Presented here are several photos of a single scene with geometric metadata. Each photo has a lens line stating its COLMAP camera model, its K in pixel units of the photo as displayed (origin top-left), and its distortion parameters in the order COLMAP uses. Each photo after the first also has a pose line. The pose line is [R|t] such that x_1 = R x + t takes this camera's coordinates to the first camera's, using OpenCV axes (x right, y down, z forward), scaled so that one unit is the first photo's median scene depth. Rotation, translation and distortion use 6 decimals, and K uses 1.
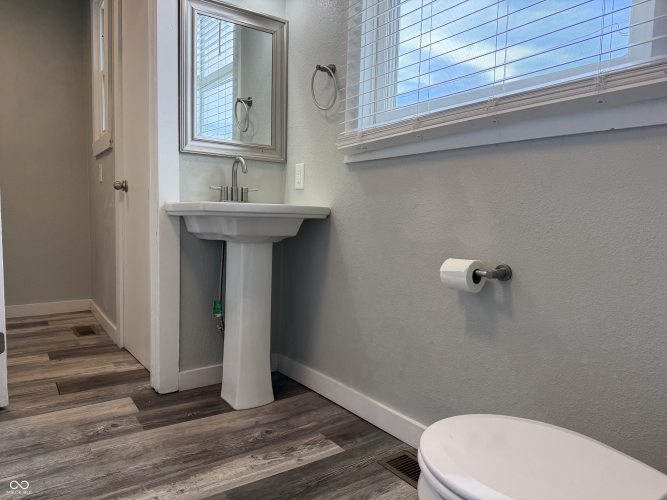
lens RADIAL K [[473.8, 0, 333.5], [0, 473.8, 250.0], [0, 0, 1]] dist [0.000085, -0.000583]
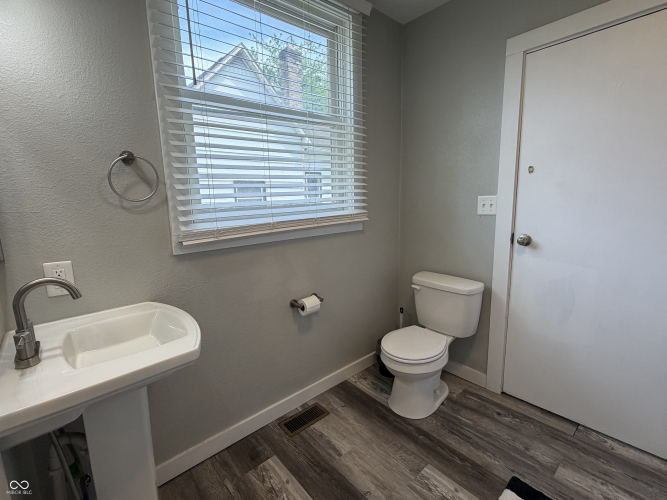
lens RADIAL K [[313.5, 0, 333.5], [0, 313.5, 250.0], [0, 0, 1]] dist [-0.000012, 0.000098]
pose [[-0.104943, -0.186022, 0.976925, -0.754563], [0.102047, 0.975150, 0.196646, -0.325171], [-0.989229, 0.120329, -0.083352, 0.788404]]
